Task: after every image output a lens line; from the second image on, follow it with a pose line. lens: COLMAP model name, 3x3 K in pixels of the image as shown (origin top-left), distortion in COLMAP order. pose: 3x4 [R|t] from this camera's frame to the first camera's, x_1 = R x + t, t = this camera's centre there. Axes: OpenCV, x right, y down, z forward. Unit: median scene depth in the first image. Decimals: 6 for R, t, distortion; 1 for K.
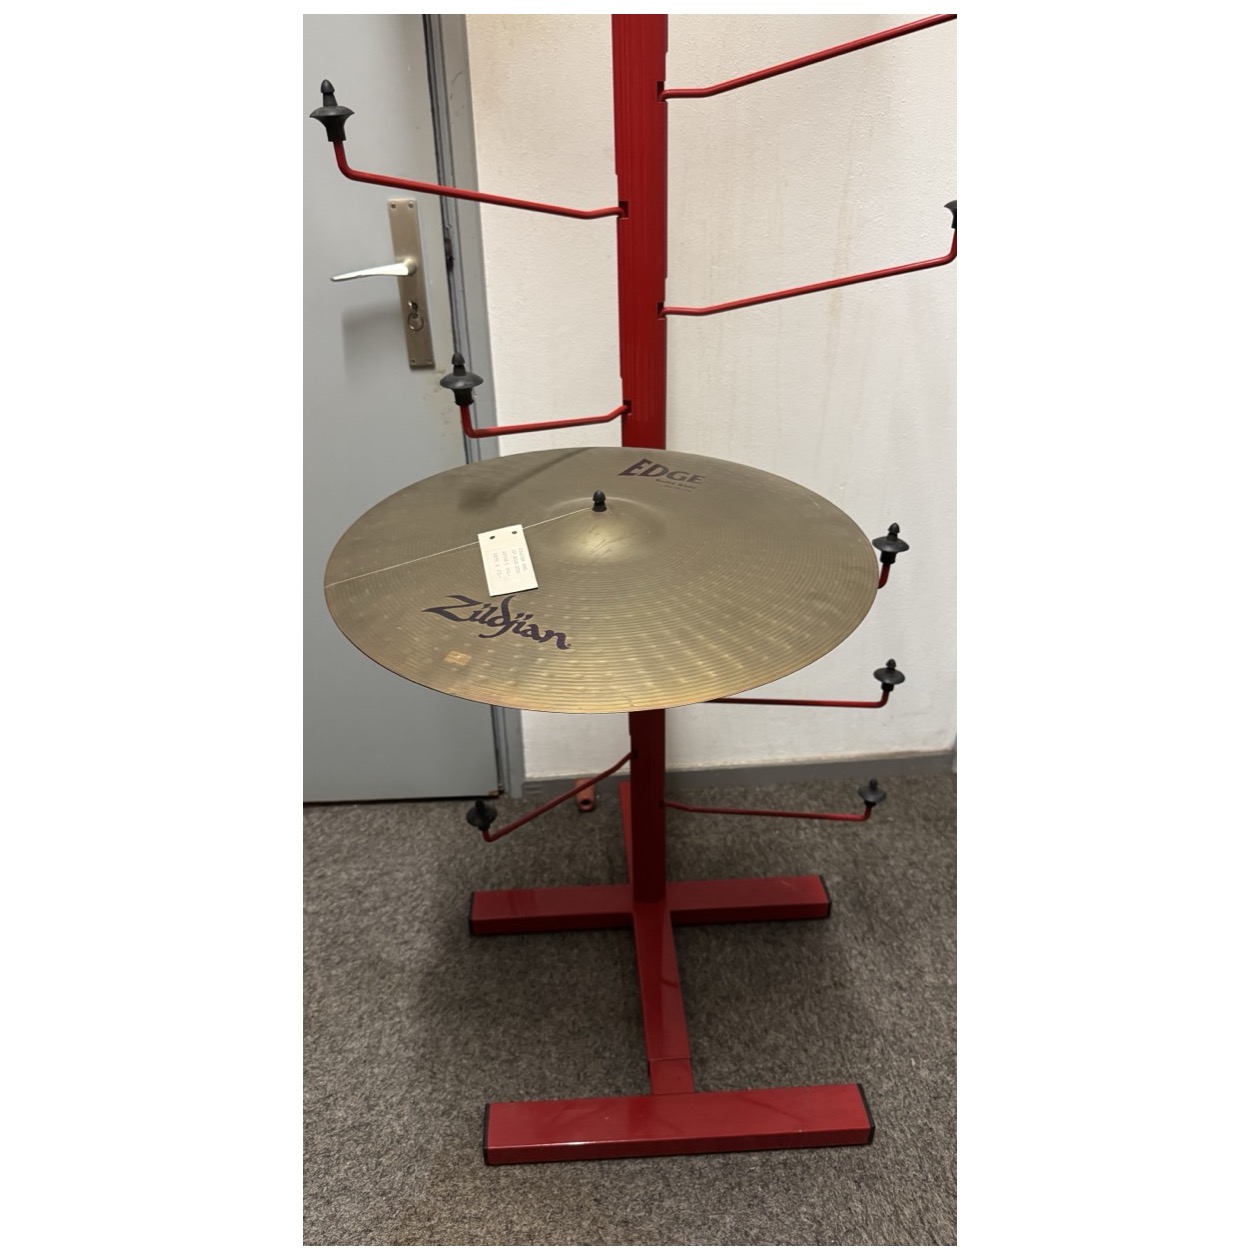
lens RADIAL K [[891.8, 0, 604.1], [0, 891.8, 630.3], [0, 0, 1]] dist [0.026485, -0.034407]
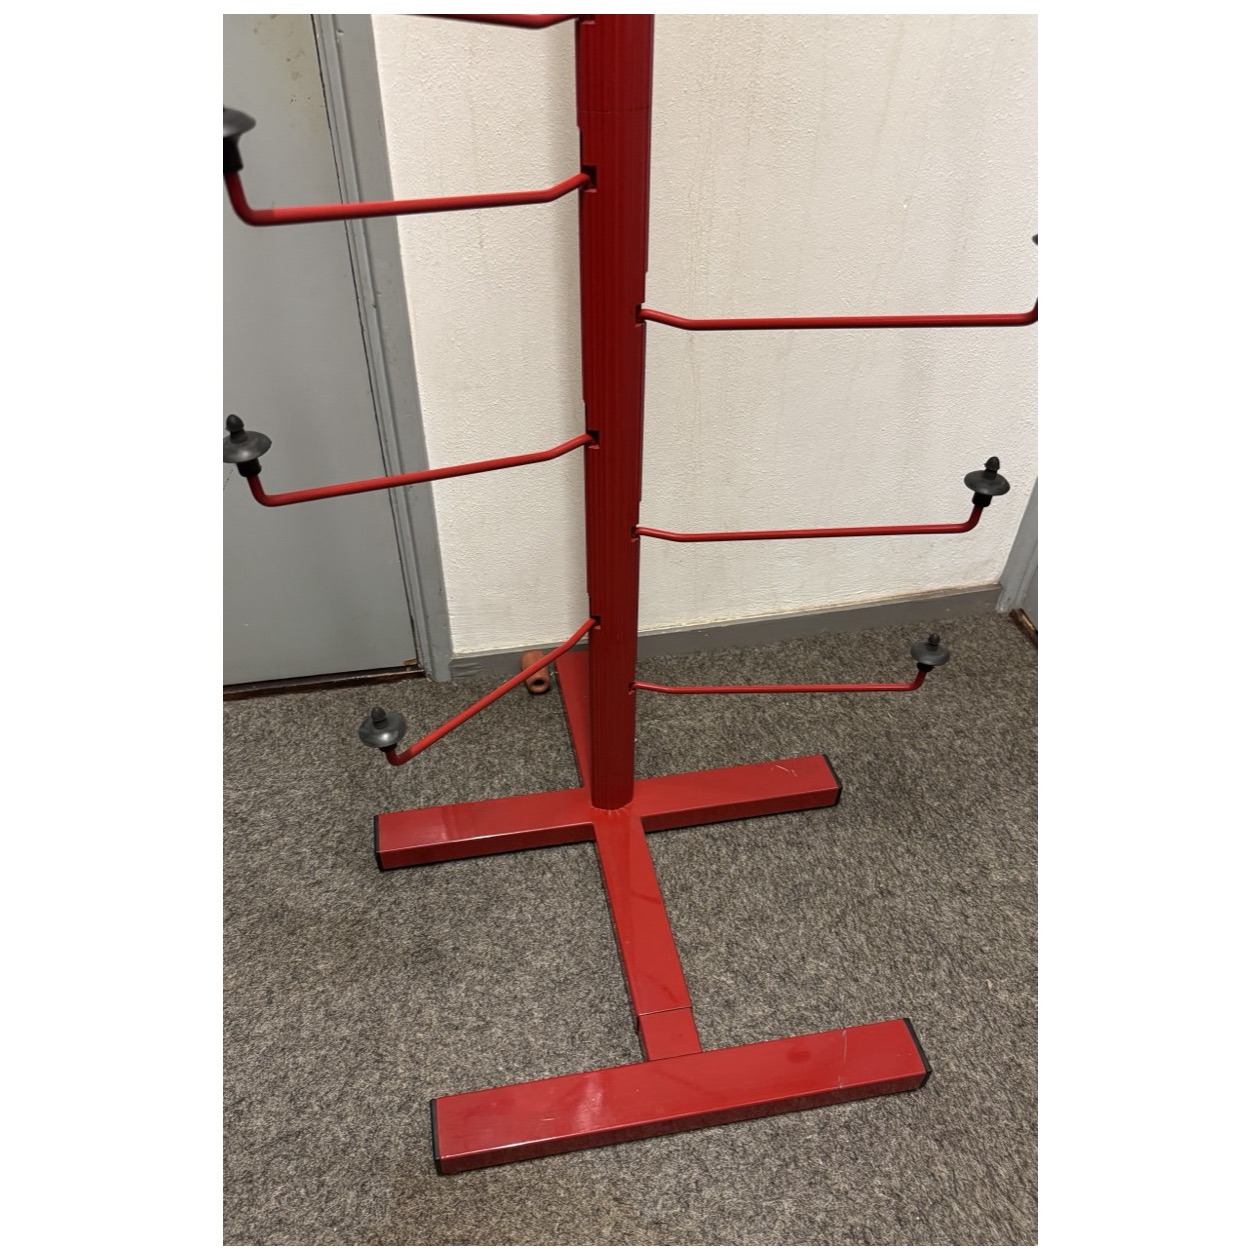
lens RADIAL K [[985.9, 0, 605.3], [0, 985.9, 718.0], [0, 0, 1]] dist [0.092319, -0.099891]
pose [[0.992434, -0.064547, 0.104444, -0.070337], [0.035099, 0.964311, 0.262436, 0.008075], [-0.117656, -0.256784, 0.959280, 0.241242]]
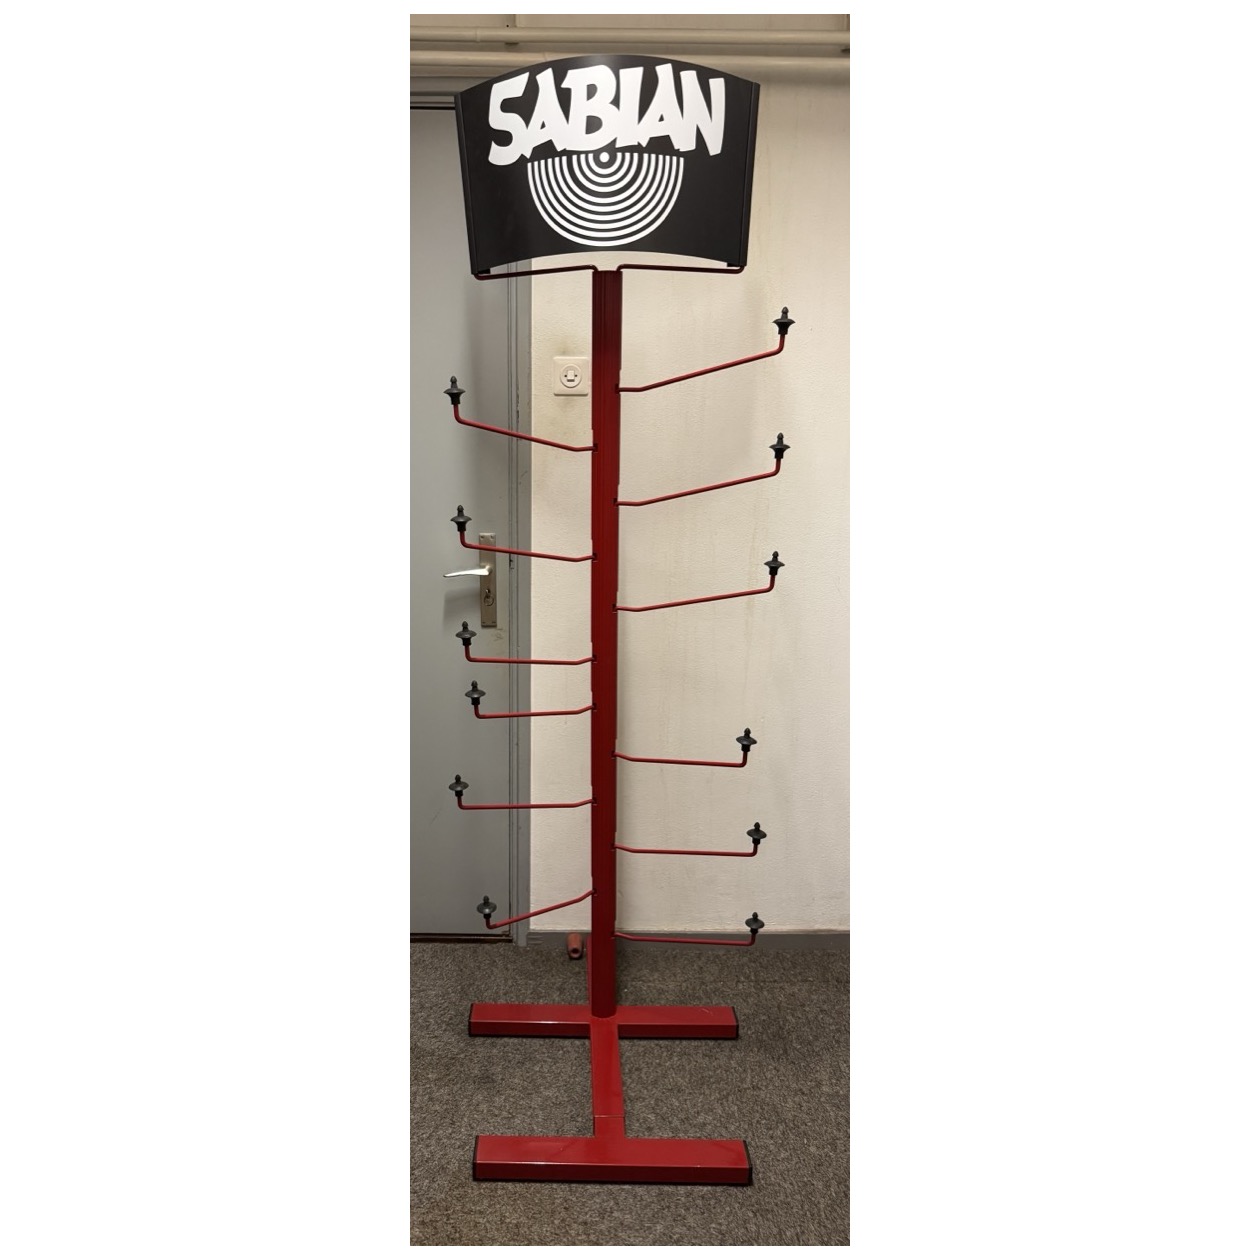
lens RADIAL K [[891.8, 0, 561.2], [0, 891.8, 613.7], [0, 0, 1]] dist [0.026485, -0.034407]
pose [[0.996919, 0.044064, -0.064891, 0.030115], [-0.060696, 0.957387, -0.282357, 0.122176], [0.049684, 0.285426, 0.957112, -0.525924]]
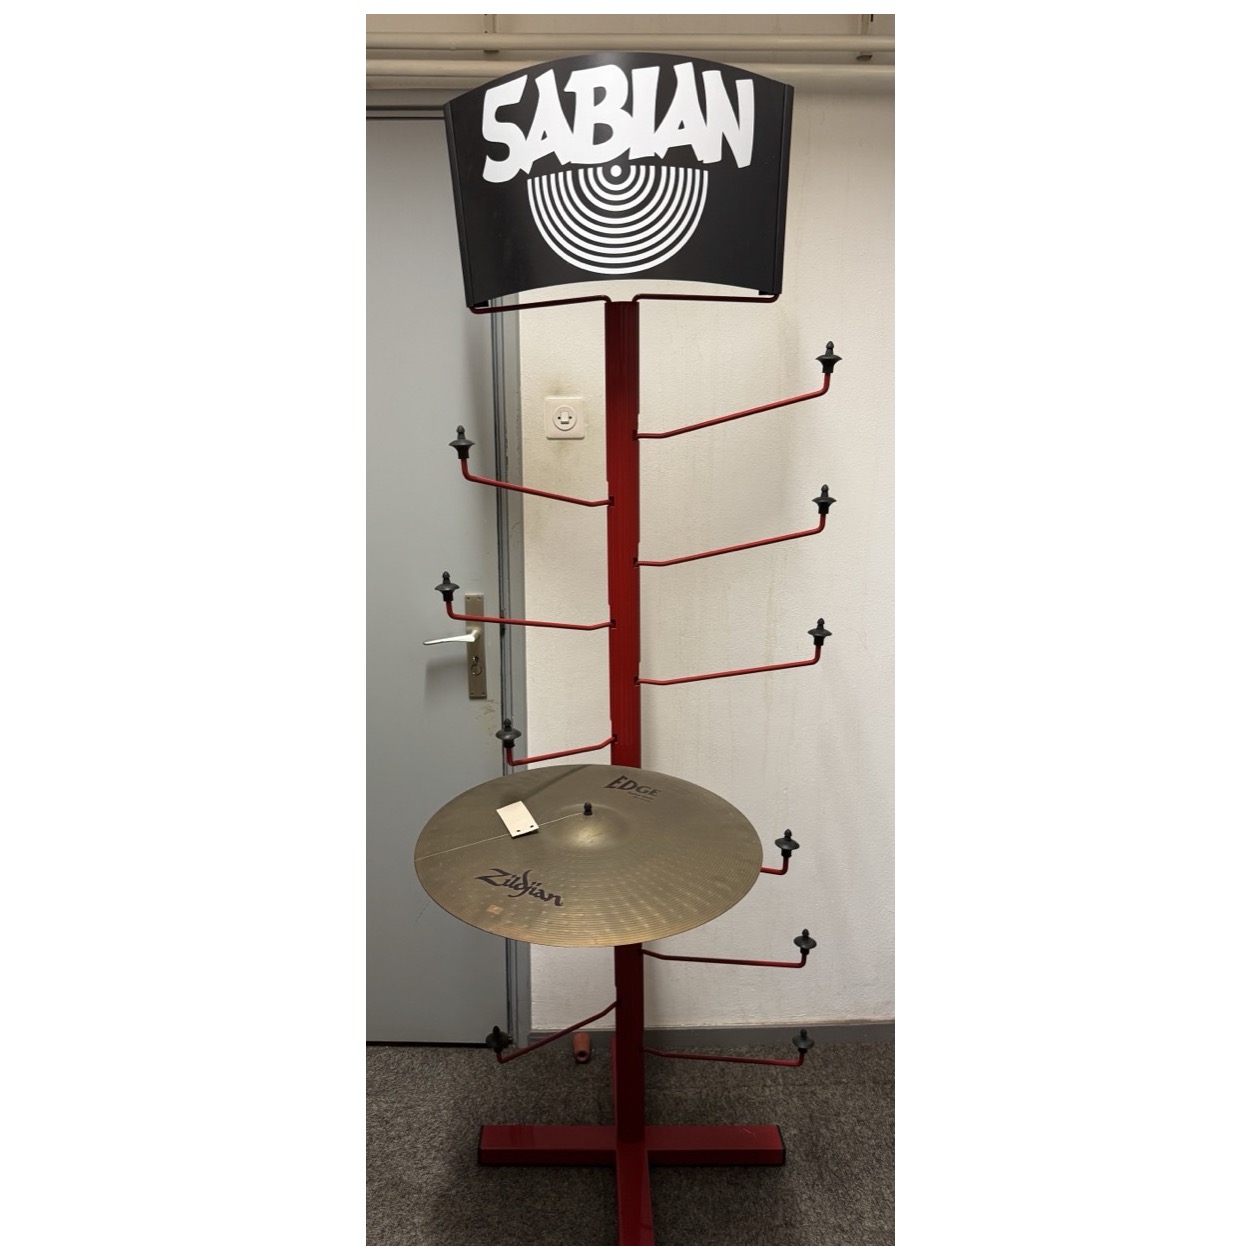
lens RADIAL K [[891.8, 0, 585.2], [0, 891.8, 619.0], [0, 0, 1]] dist [0.026485, -0.034407]
pose [[0.998407, 0.025191, -0.050483, 0.038187], [-0.039263, 0.952793, -0.301071, 0.006014], [0.040516, 0.302573, 0.952265, -0.386836]]
